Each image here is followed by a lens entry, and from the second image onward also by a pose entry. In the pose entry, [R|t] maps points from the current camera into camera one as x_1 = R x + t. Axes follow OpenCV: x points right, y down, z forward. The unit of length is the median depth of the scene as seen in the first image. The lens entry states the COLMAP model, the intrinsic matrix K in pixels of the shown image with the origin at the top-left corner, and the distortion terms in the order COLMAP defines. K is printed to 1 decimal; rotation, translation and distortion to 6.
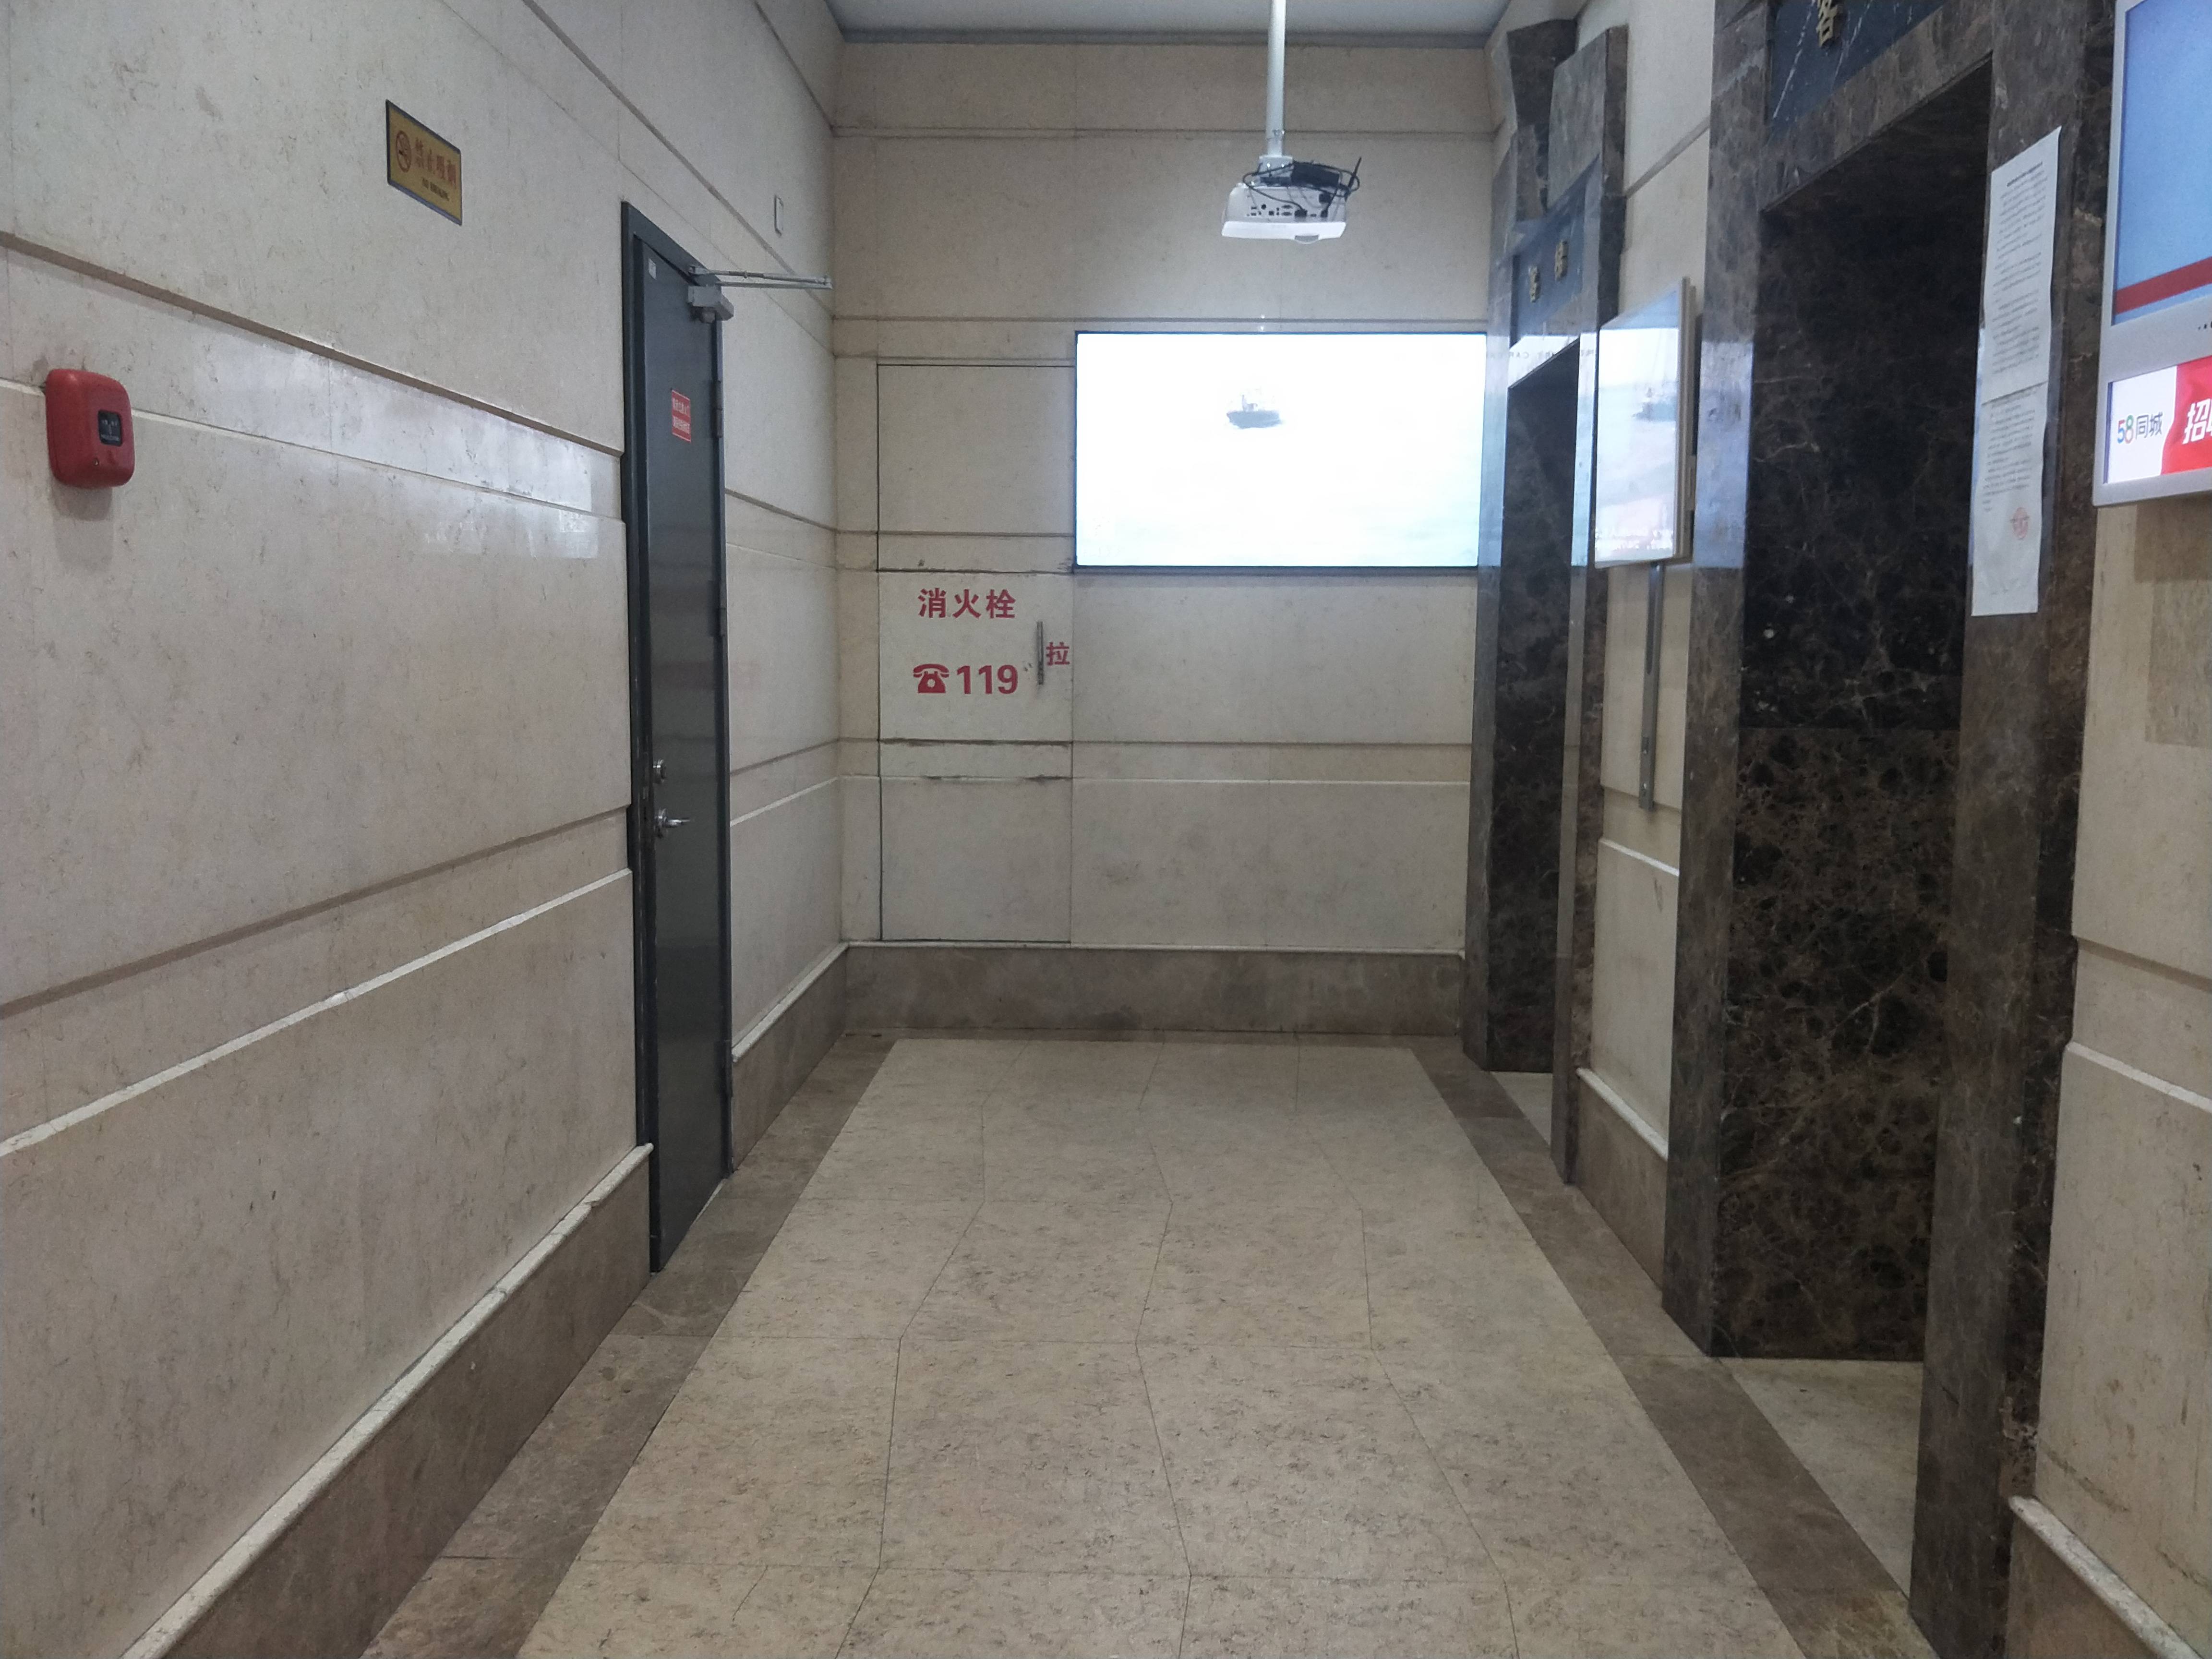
lens RADIAL K [[1880.1, 0, 1108.3], [0, 1880.1, 841.0], [0, 0, 1]] dist [0.002430, -0.017024]
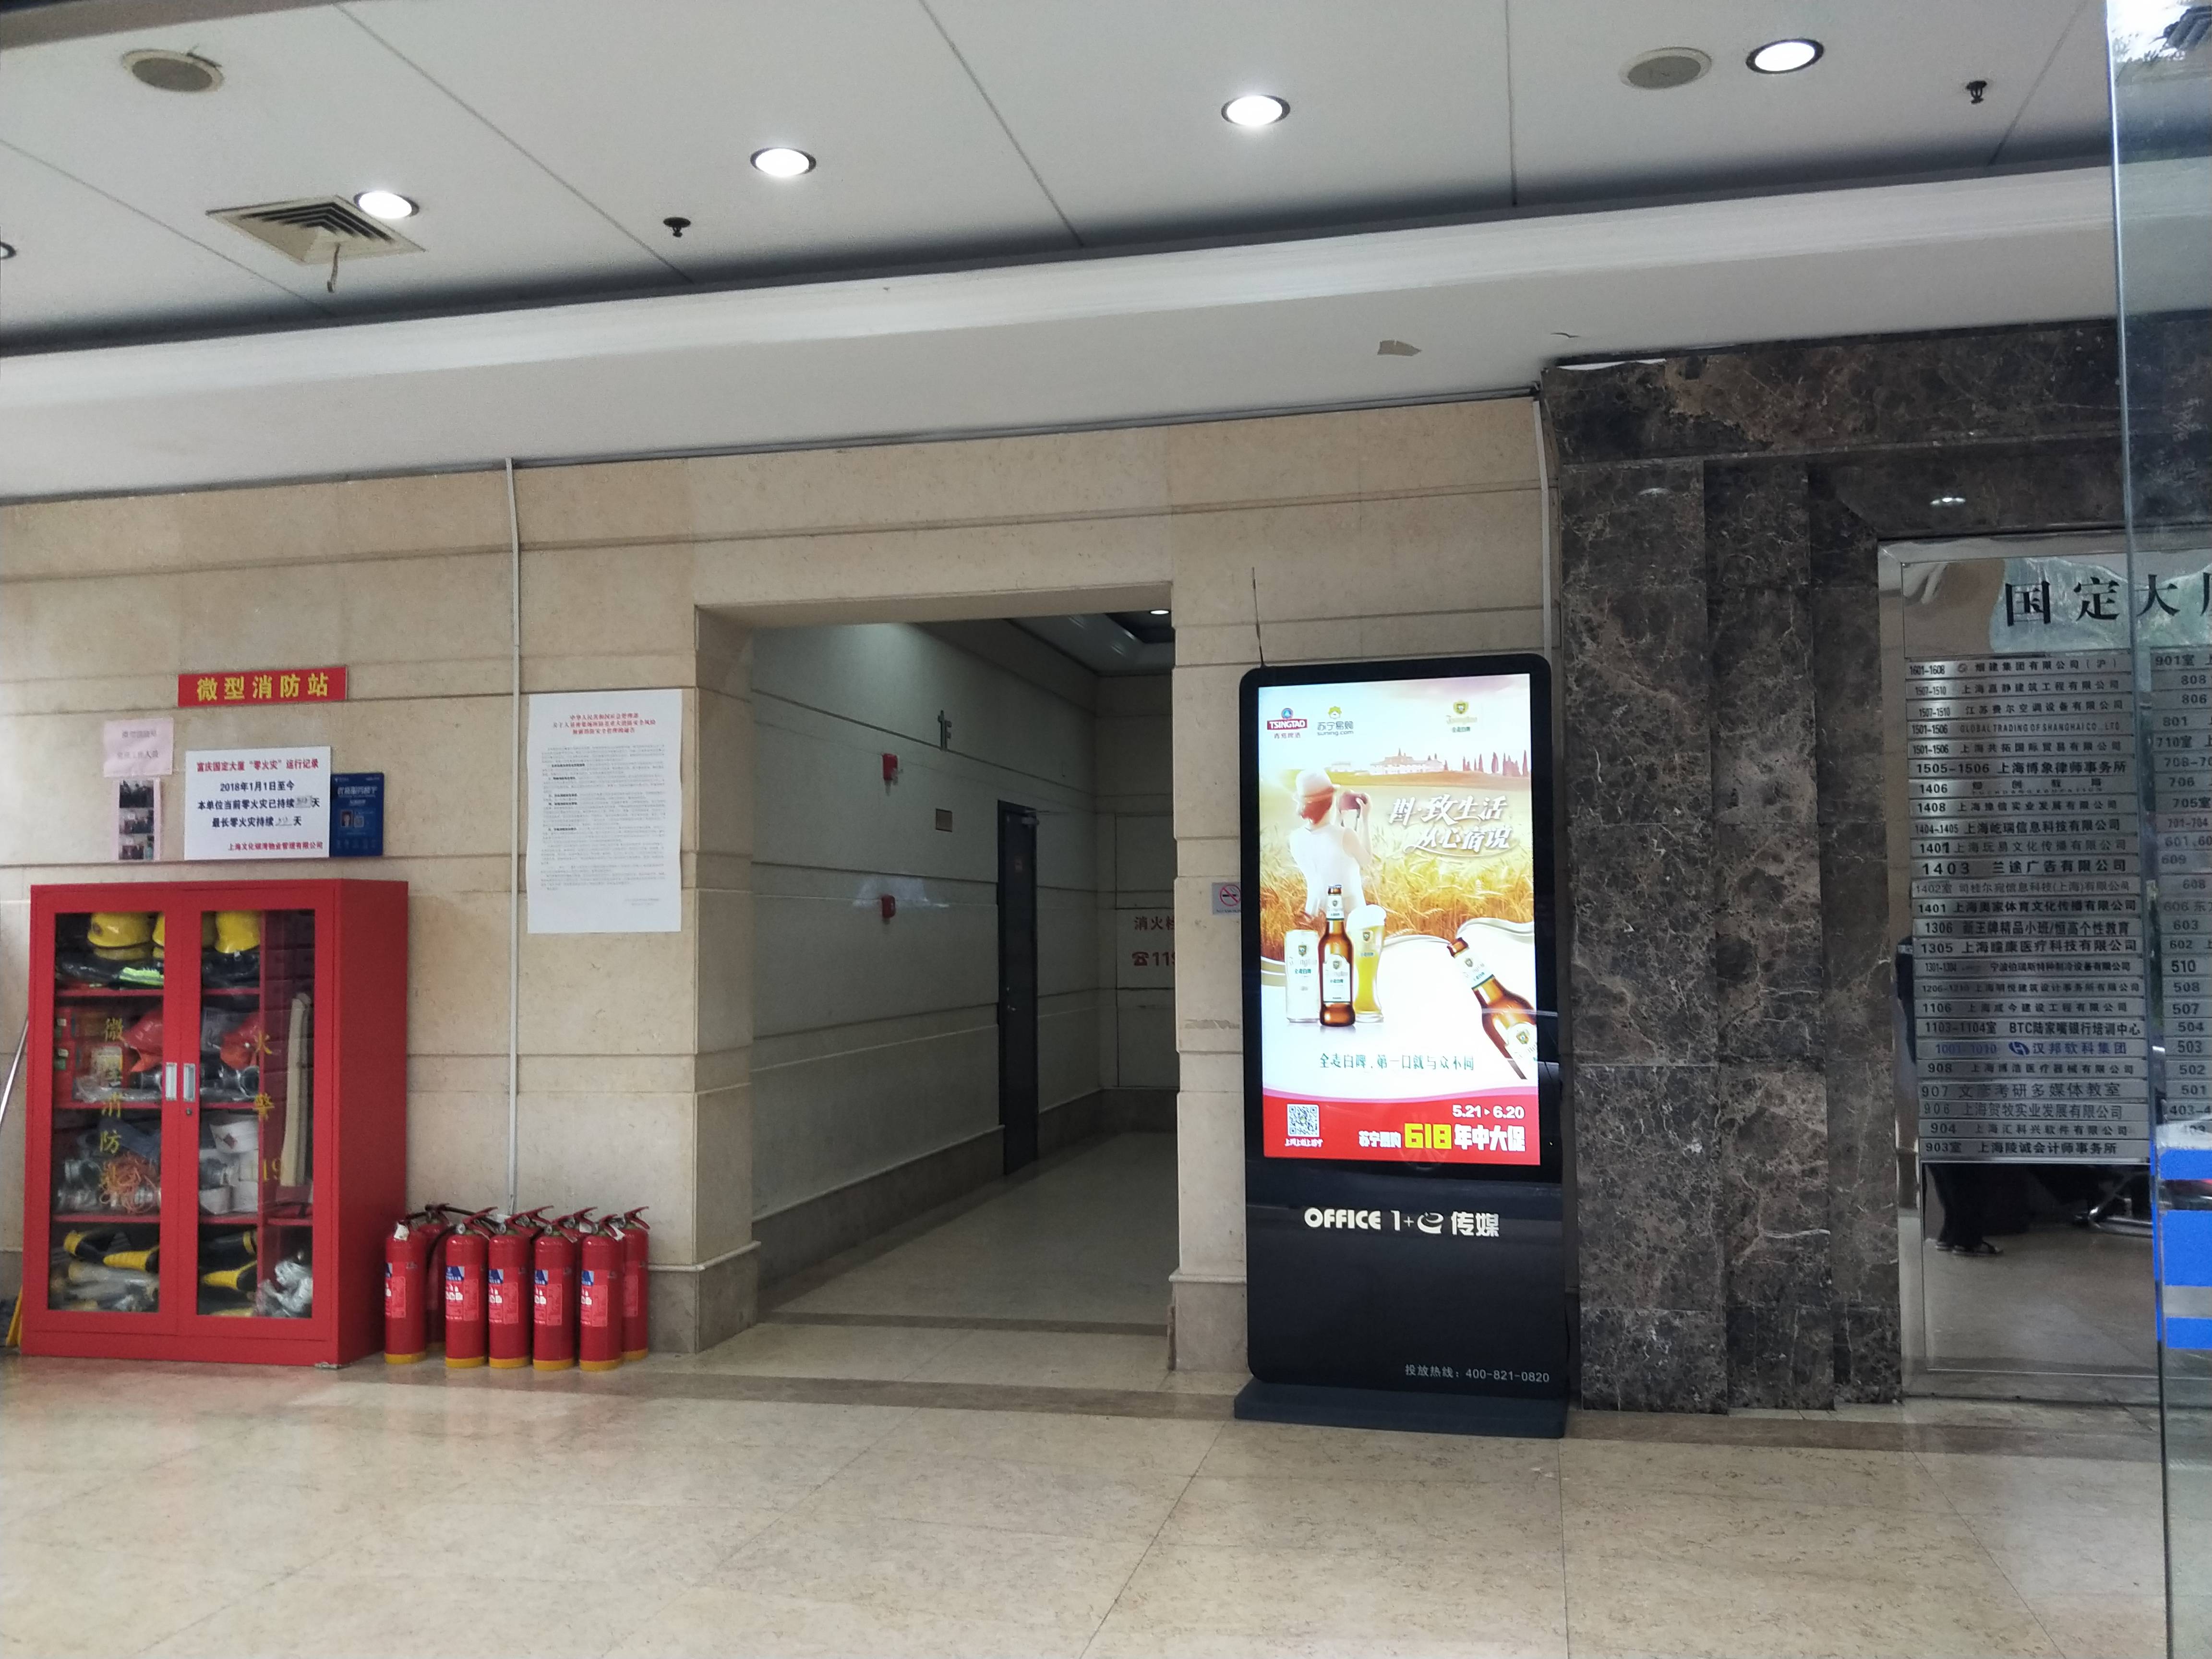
lens RADIAL K [[1880.1, 0, 1119.7], [0, 1880.1, 865.4], [0, 0, 1]] dist [0.002430, -0.017024]
pose [[0.981222, -0.016379, -0.192186, 0.357705], [-0.010179, 0.990602, -0.136397, 0.120640], [0.192613, 0.135792, 0.971834, -1.320283]]
